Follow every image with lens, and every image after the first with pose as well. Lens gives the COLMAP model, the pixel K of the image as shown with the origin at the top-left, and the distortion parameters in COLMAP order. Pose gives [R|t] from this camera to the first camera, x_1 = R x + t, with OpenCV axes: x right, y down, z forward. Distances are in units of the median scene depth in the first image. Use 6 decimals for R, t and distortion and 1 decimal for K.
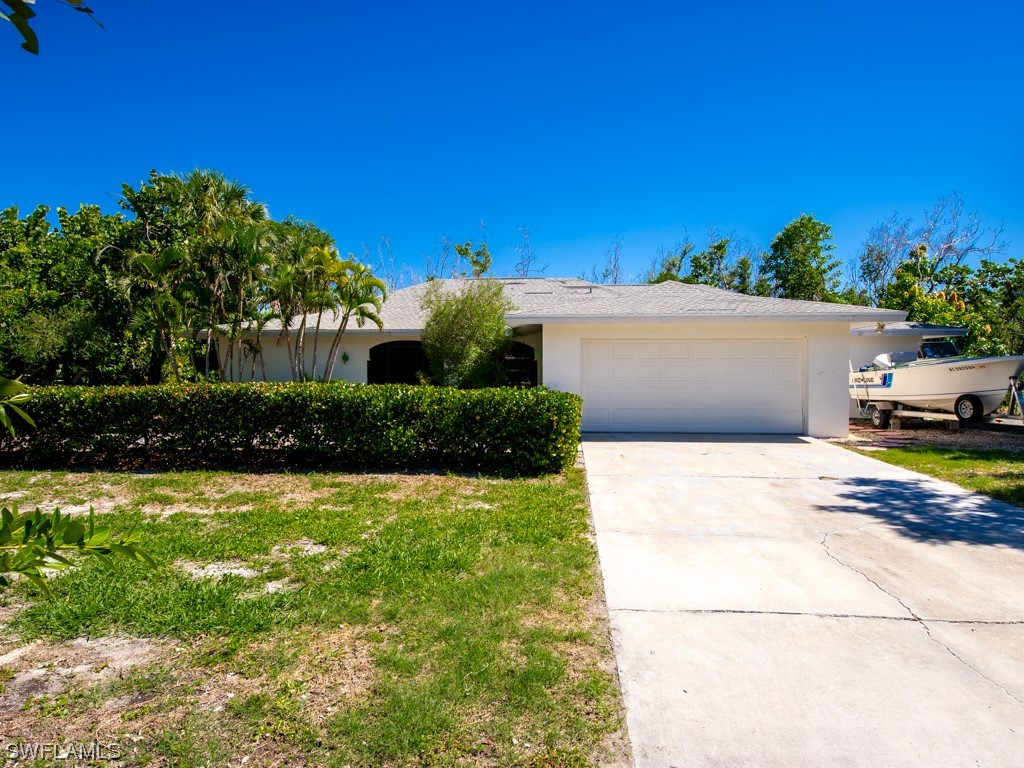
lens RADIAL K [[586.2, 0, 512.0], [0, 586.2, 384.0], [0, 0, 1]] dist [-0.001608, -0.000701]
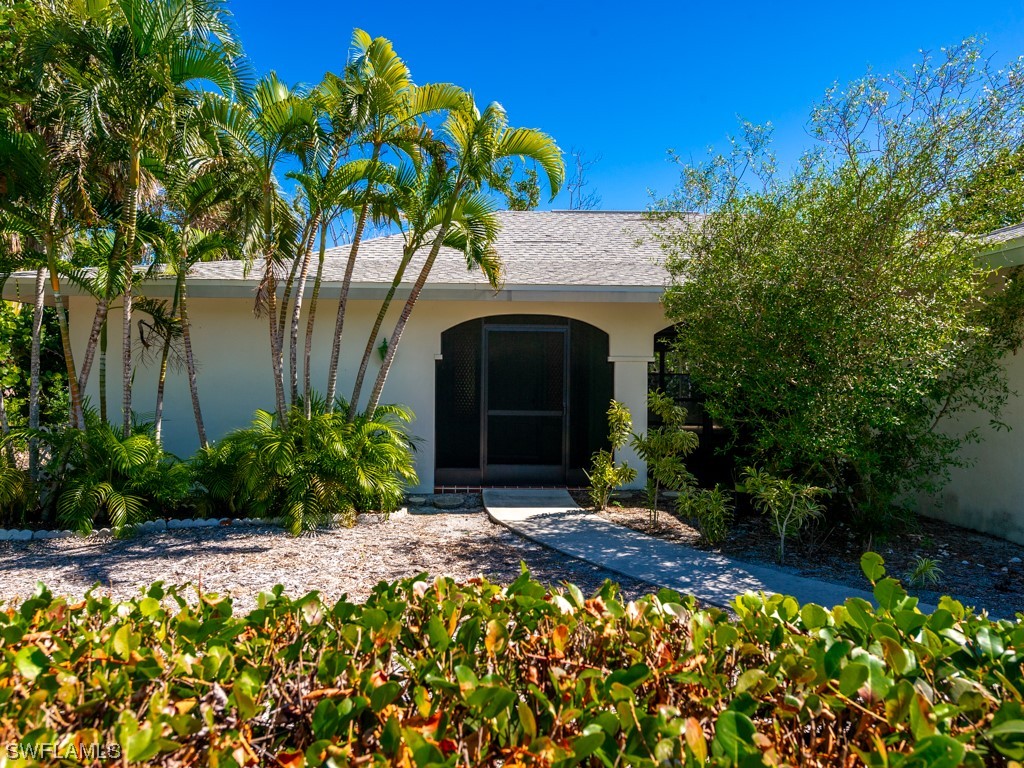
lens RADIAL K [[654.6, 0, 512.0], [0, 654.6, 384.0], [0, 0, 1]] dist [-0.004989, -0.001496]
pose [[0.992443, 0.010315, 0.122273, -0.272254], [-0.010698, 0.999940, 0.002477, -0.025262], [-0.122240, -0.003767, 0.992493, 0.556649]]
